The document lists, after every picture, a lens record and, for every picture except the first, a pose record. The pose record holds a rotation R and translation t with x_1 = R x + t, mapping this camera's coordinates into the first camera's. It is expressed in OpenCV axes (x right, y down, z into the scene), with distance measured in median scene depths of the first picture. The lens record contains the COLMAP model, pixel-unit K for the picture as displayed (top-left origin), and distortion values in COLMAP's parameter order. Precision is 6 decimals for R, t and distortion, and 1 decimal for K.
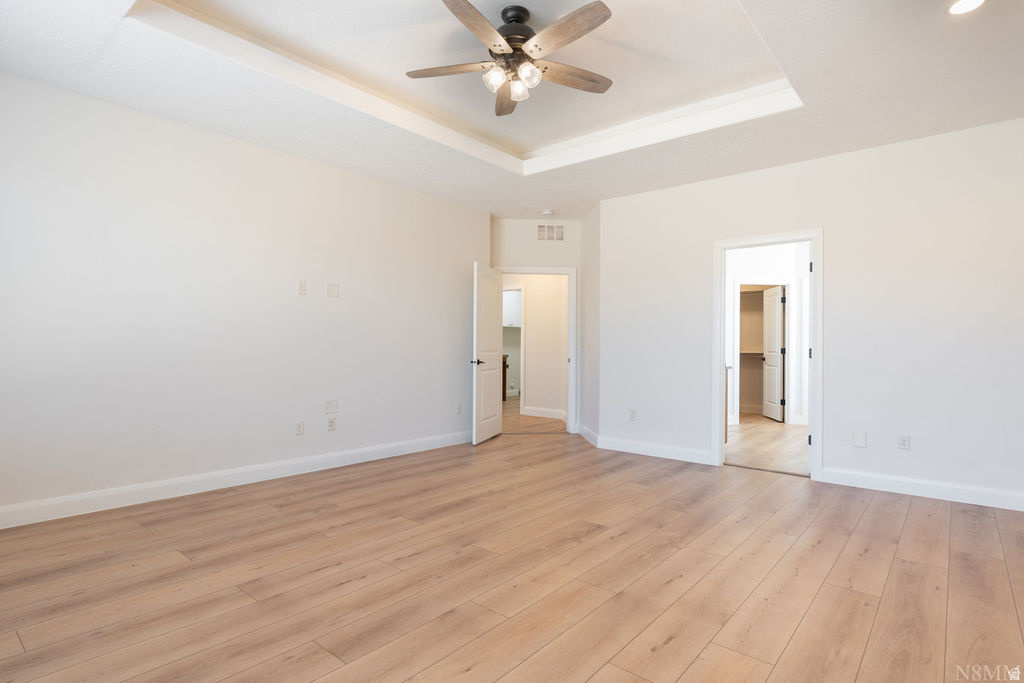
lens RADIAL K [[547.6, 0, 512.0], [0, 547.6, 341.5], [0, 0, 1]] dist [-0.000142, -0.000087]
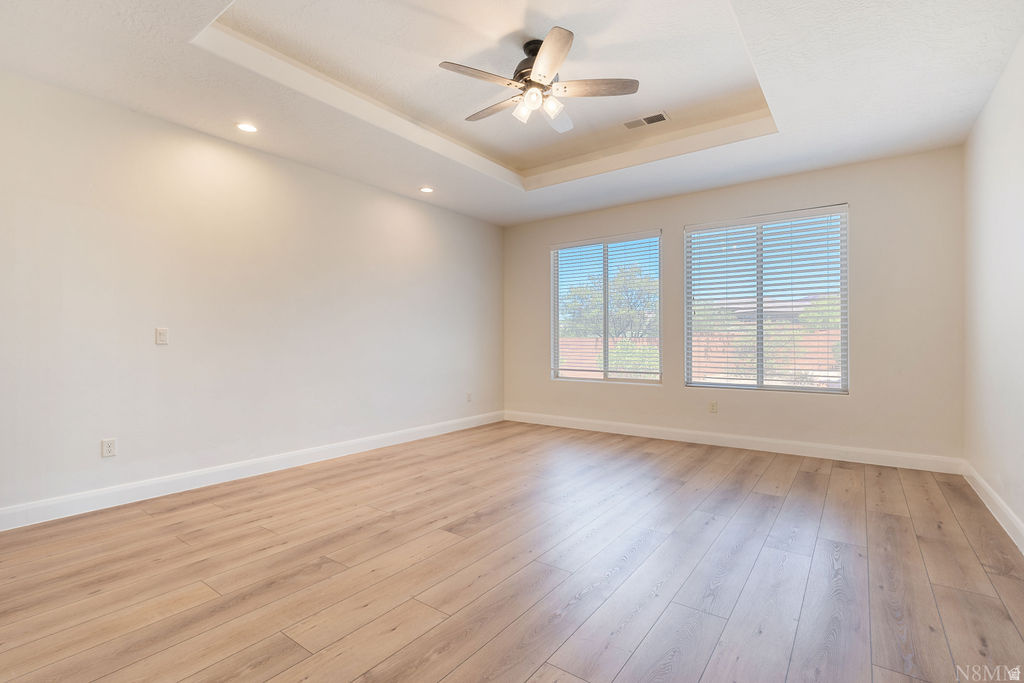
lens RADIAL K [[446.9, 0, 512.0], [0, 446.9, 341.5], [0, 0, 1]] dist [-0.000812, -0.000186]
pose [[-0.997991, -0.005787, -0.063091, 0.108454], [-0.005465, 0.999971, -0.005282, 0.013614], [0.063120, -0.004927, -0.997994, 1.896138]]
